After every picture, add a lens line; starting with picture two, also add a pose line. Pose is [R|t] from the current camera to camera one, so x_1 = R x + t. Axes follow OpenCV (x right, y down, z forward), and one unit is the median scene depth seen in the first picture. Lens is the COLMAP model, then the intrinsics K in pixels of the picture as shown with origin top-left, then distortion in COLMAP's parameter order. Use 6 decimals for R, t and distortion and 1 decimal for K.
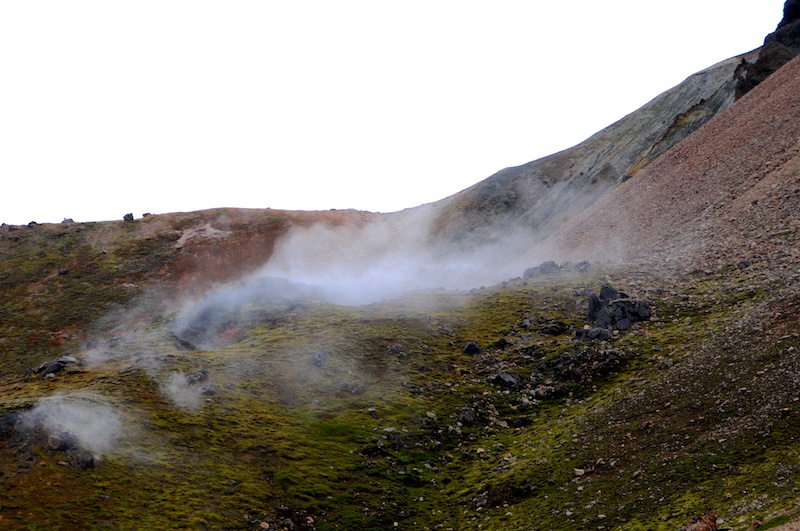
lens RADIAL K [[3152.8, 0, 399.8], [0, 3152.8, 265.7], [0, 0, 1]] dist [0.557163, 0.000000]
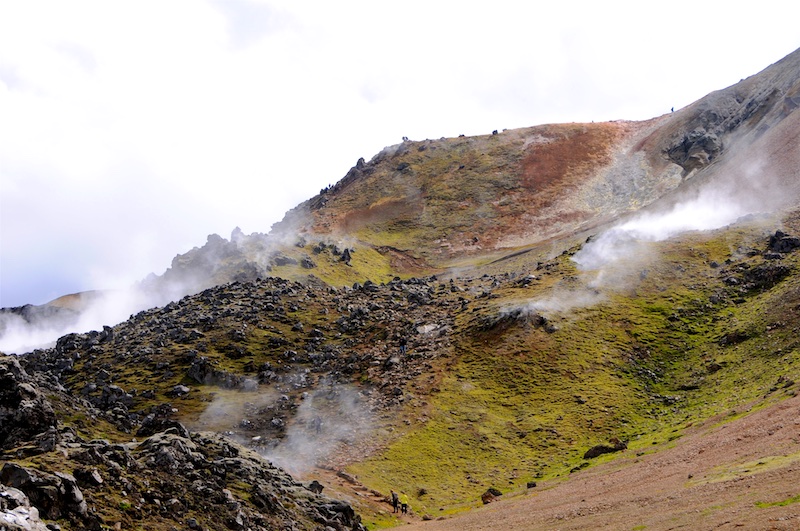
lens RADIAL K [[1780.3, 0, 400.5], [0, 1780.3, 266.0], [0, 0, 1]] dist [0.467497, 0.000000]
pose [[0.989952, -0.026662, -0.138865, -0.019601], [0.035152, 0.997636, 0.059048, -0.056706], [0.136962, -0.063336, 0.988549, -0.277200]]
